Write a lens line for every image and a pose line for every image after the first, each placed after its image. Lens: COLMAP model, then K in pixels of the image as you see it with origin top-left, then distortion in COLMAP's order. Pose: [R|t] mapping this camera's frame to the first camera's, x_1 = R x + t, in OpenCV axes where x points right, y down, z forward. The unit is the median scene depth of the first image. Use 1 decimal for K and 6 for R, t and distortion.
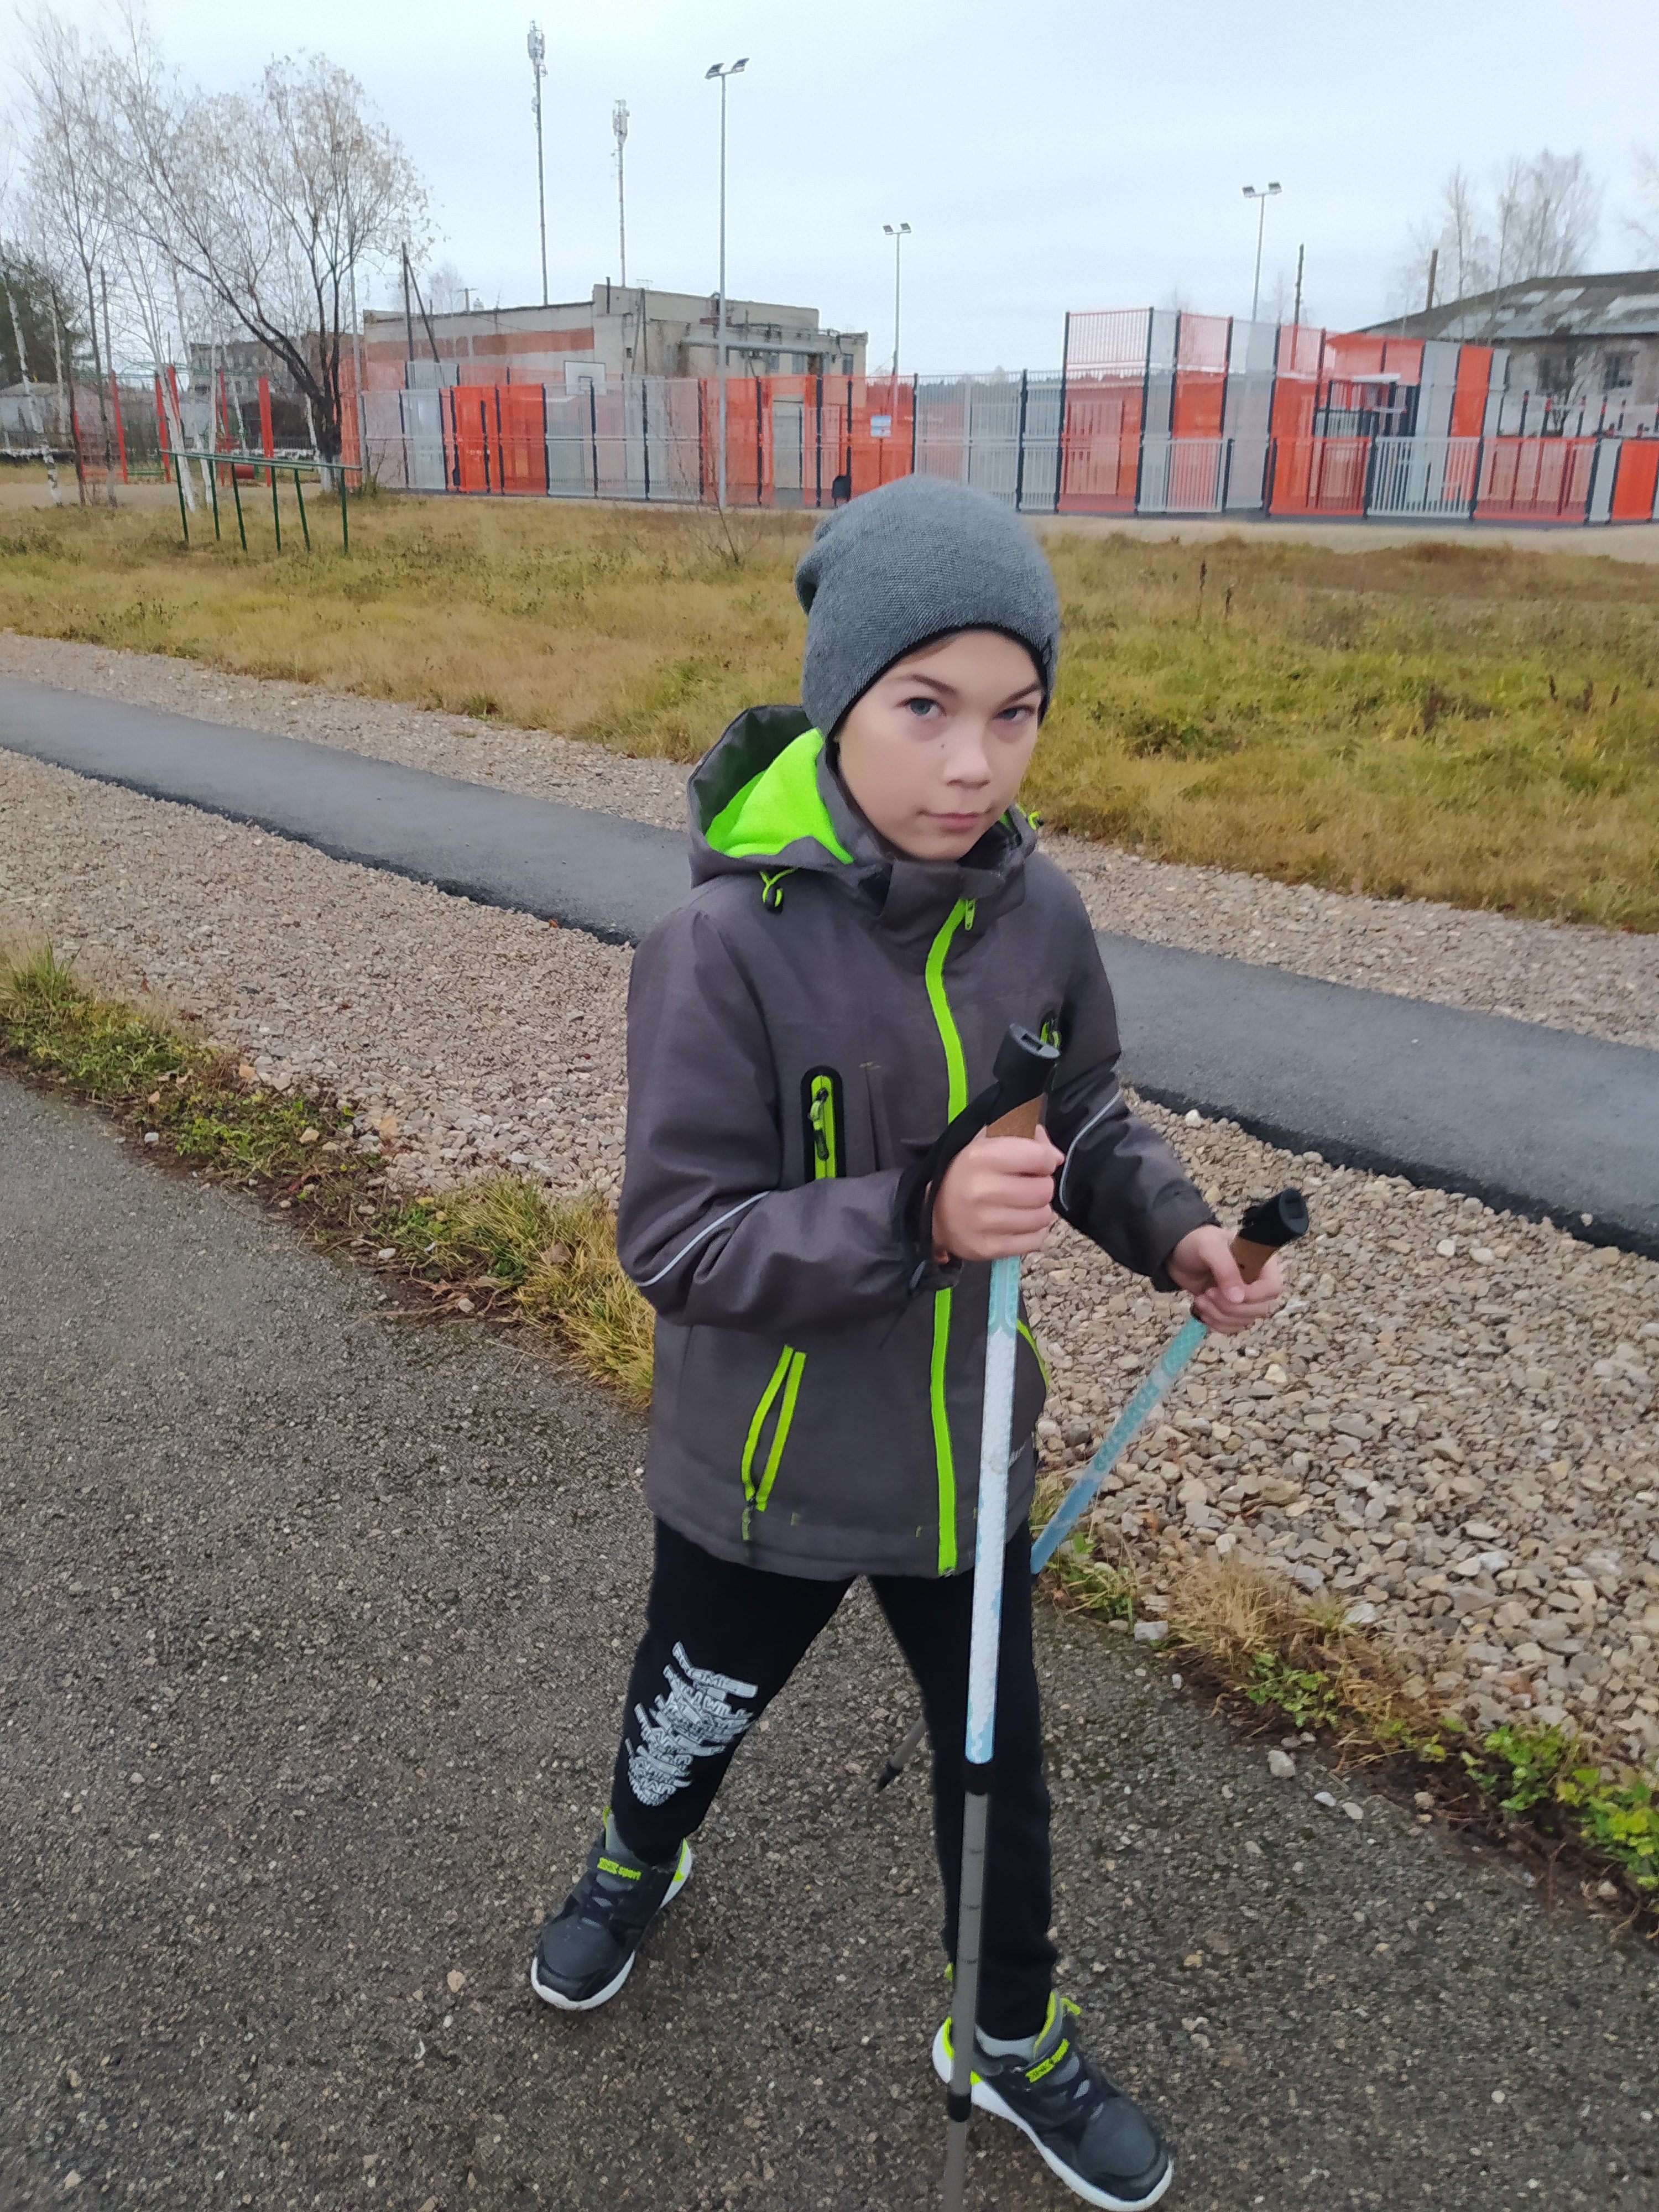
lens RADIAL K [[1642.7, 0, 826.6], [0, 1642.7, 1120.3], [0, 0, 1]] dist [0.114080, -0.192641]
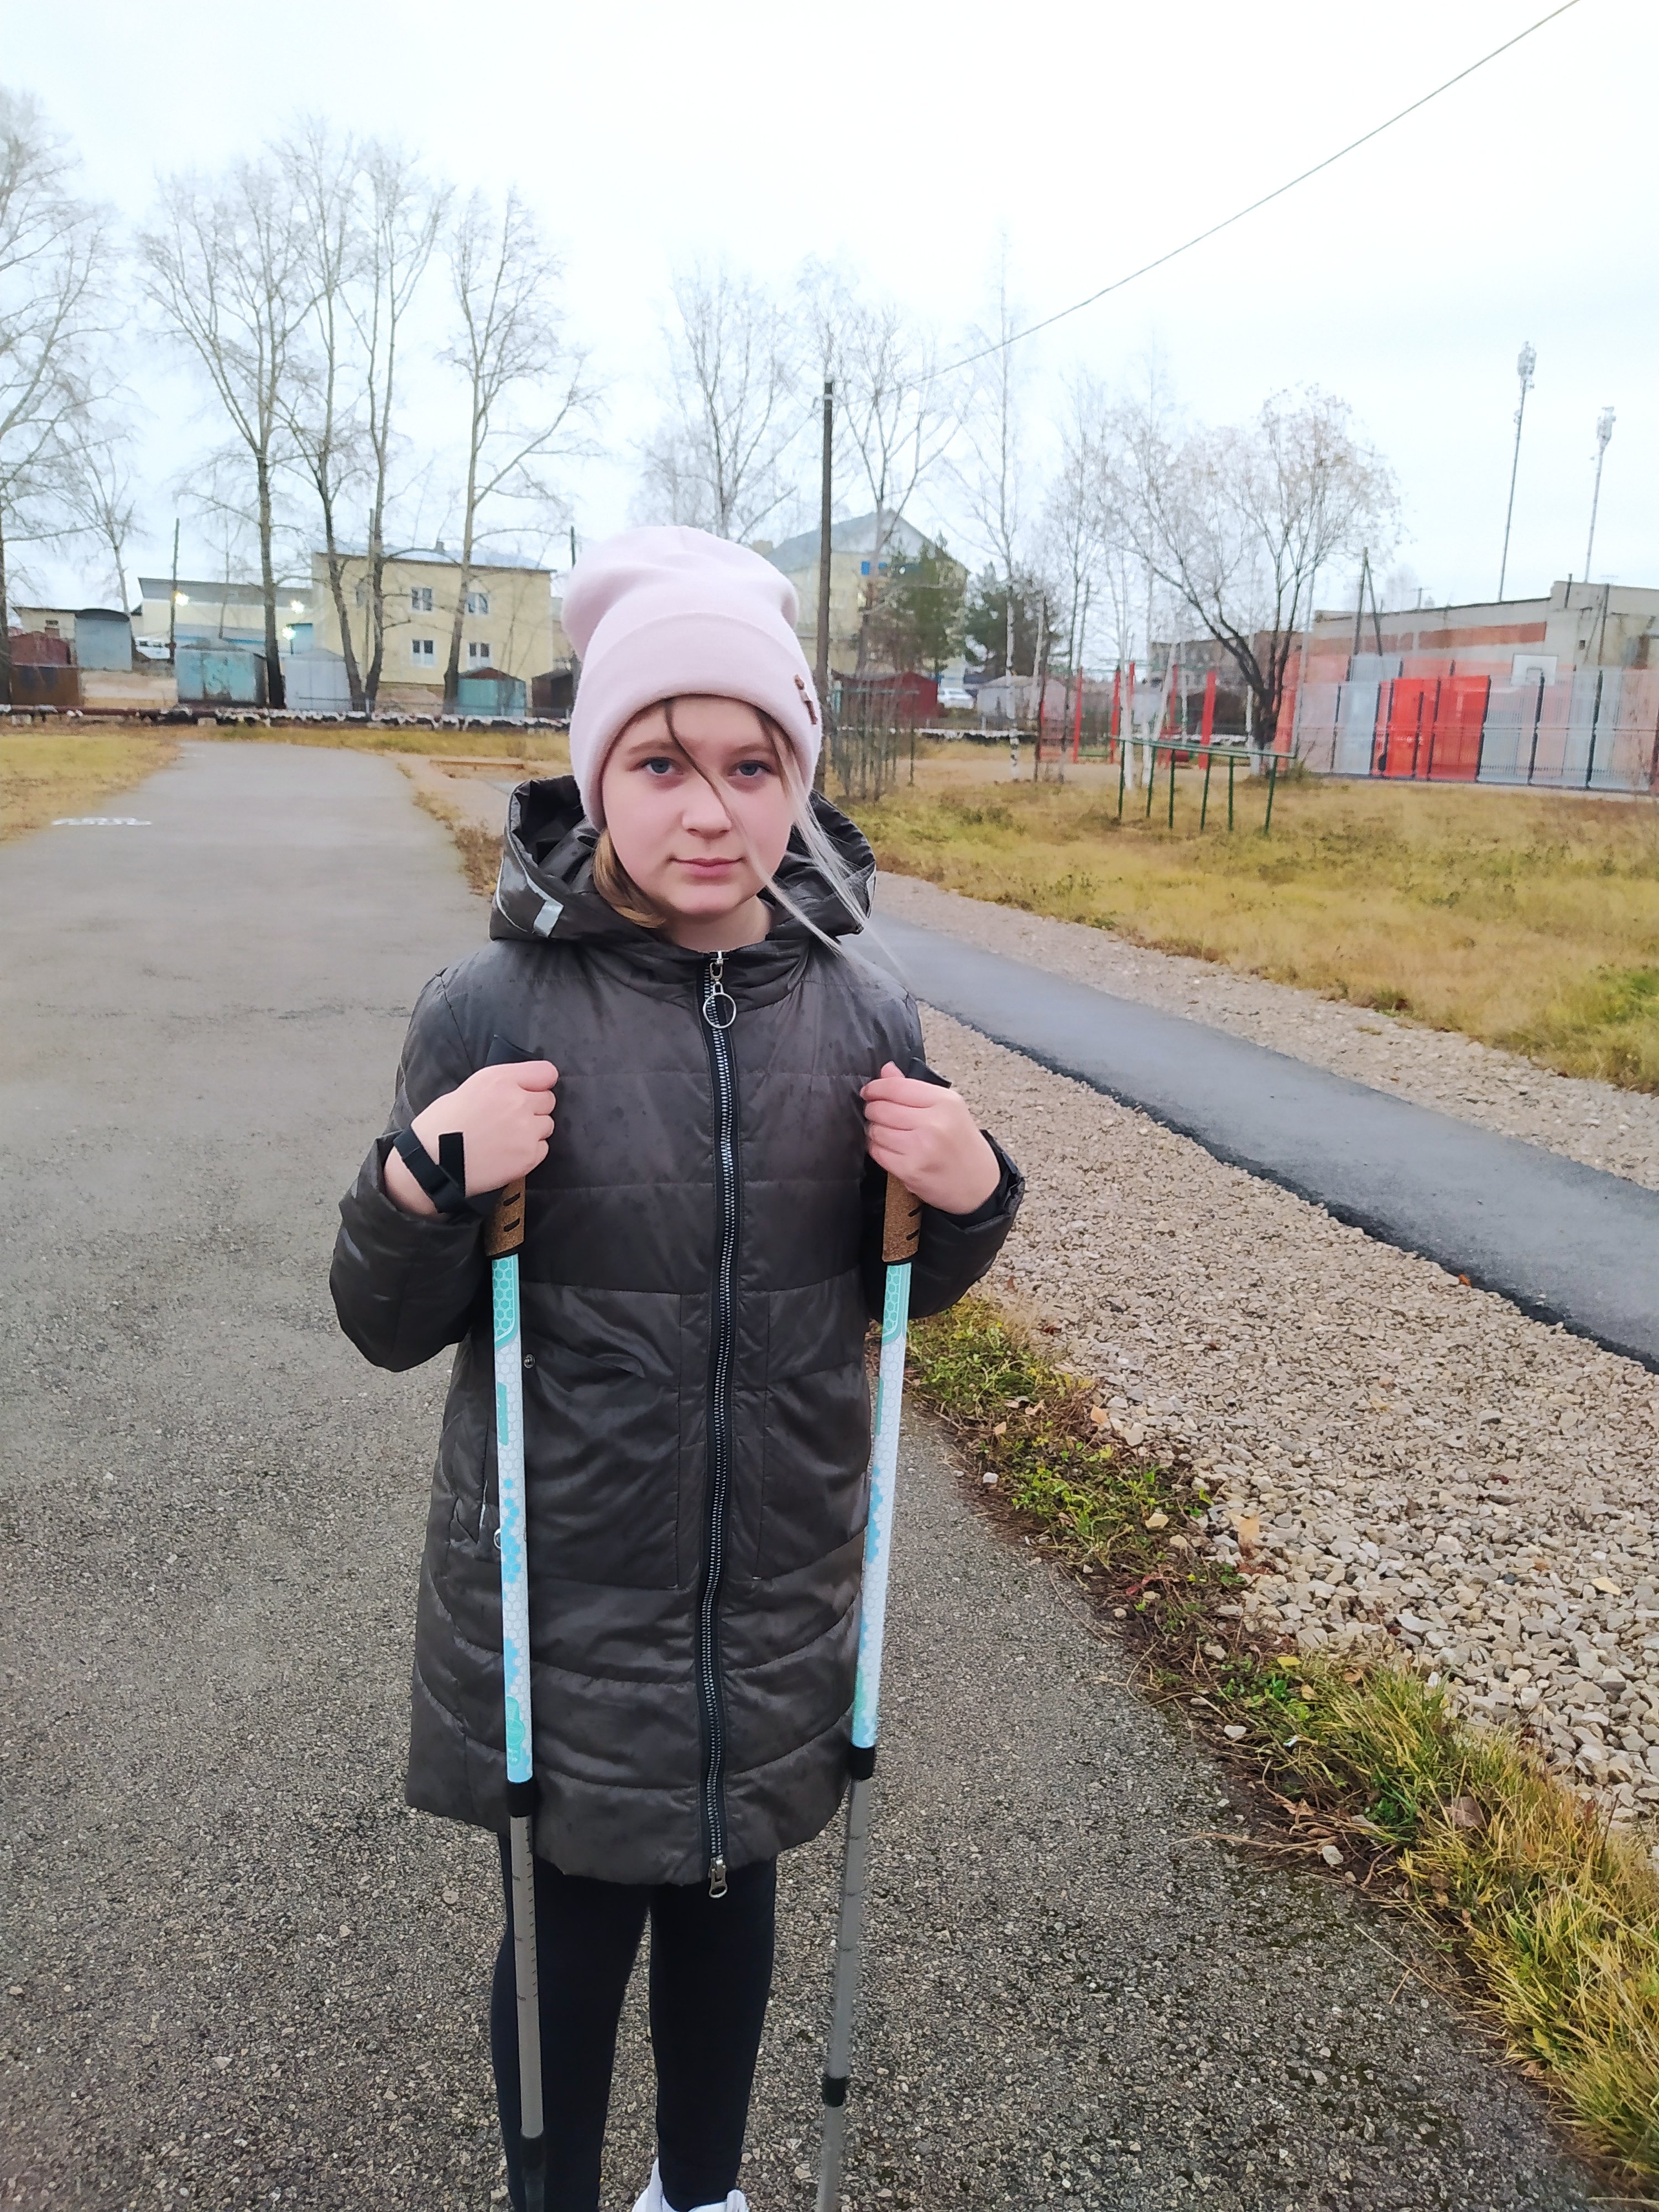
lens RADIAL K [[1640.7, 0, 844.7], [0, 1640.7, 1096.4], [0, 0, 1]] dist [0.091091, -0.103654]
pose [[0.873123, 0.123584, -0.471576, -0.072359], [-0.200155, 0.972919, -0.115618, -0.066718], [0.444517, 0.195337, 0.874213, 0.131674]]
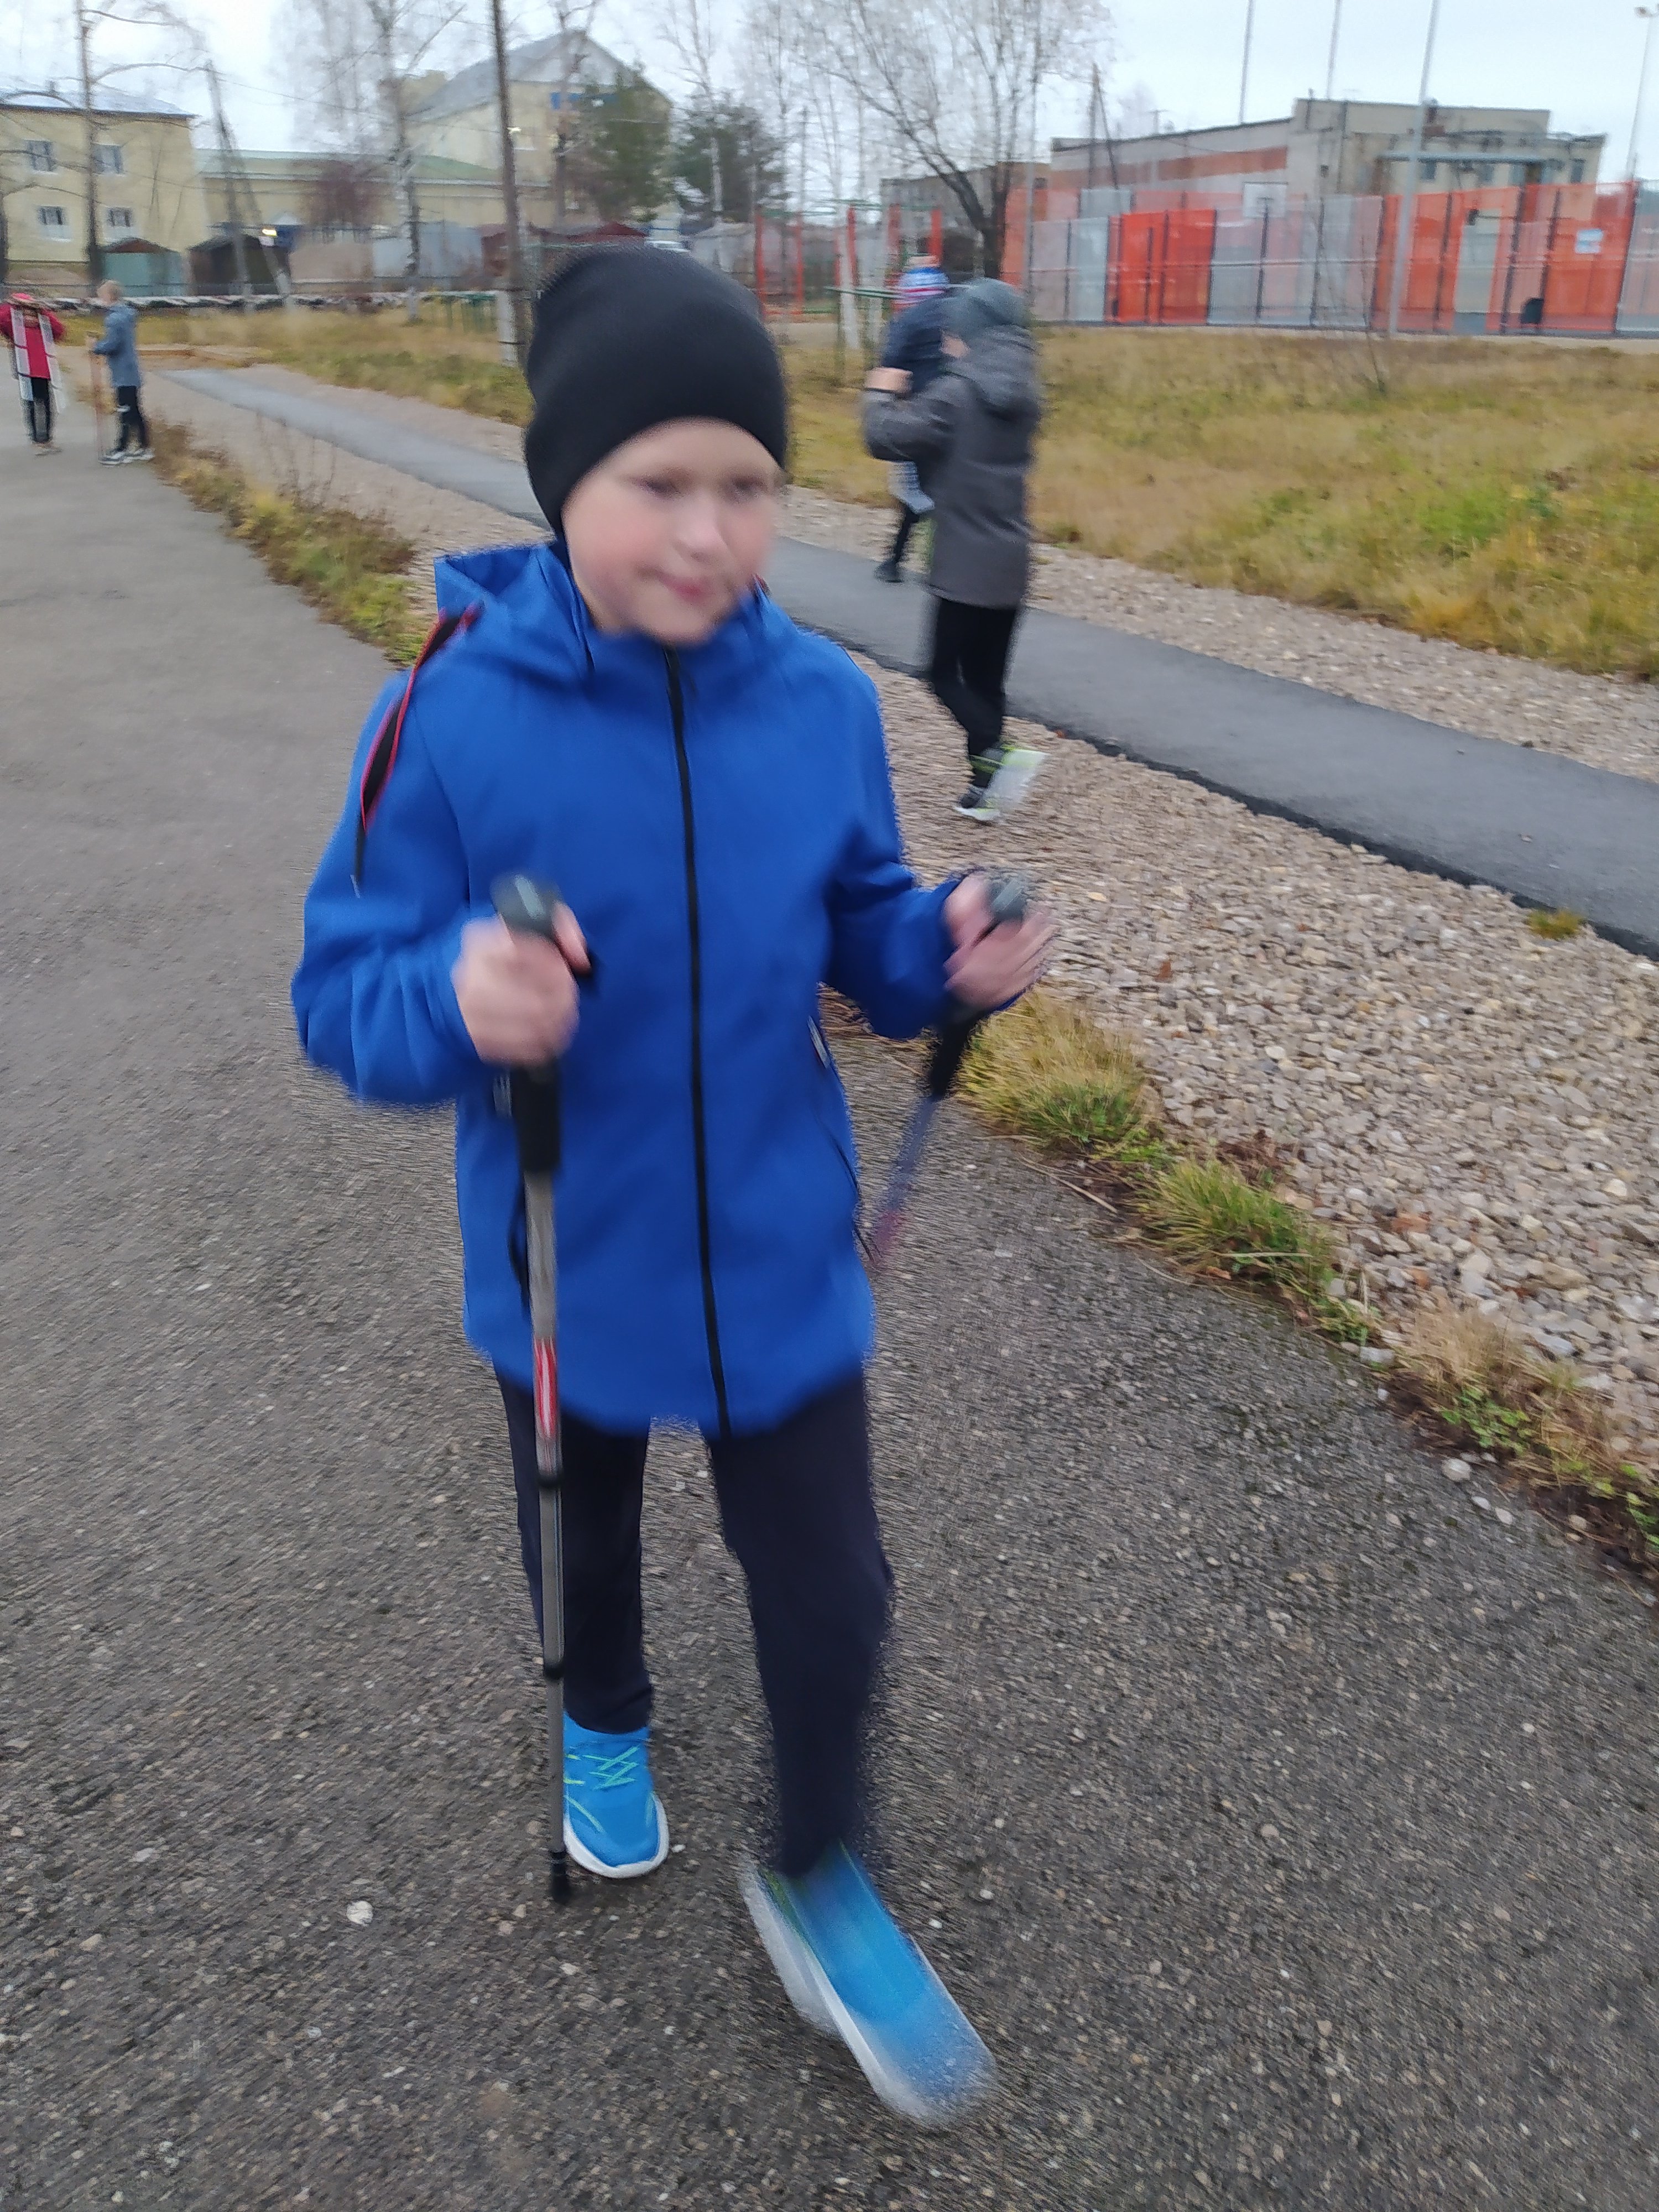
lens RADIAL K [[1686.0, 0, 825.5], [0, 1686.0, 1051.8], [0, 0, 1]] dist [0.125995, -0.226654]
pose [[0.933982, 0.128459, -0.333430, 0.111180], [-0.114525, 0.991533, 0.061204, 0.043779], [0.338469, -0.018977, 0.940786, -0.097972]]
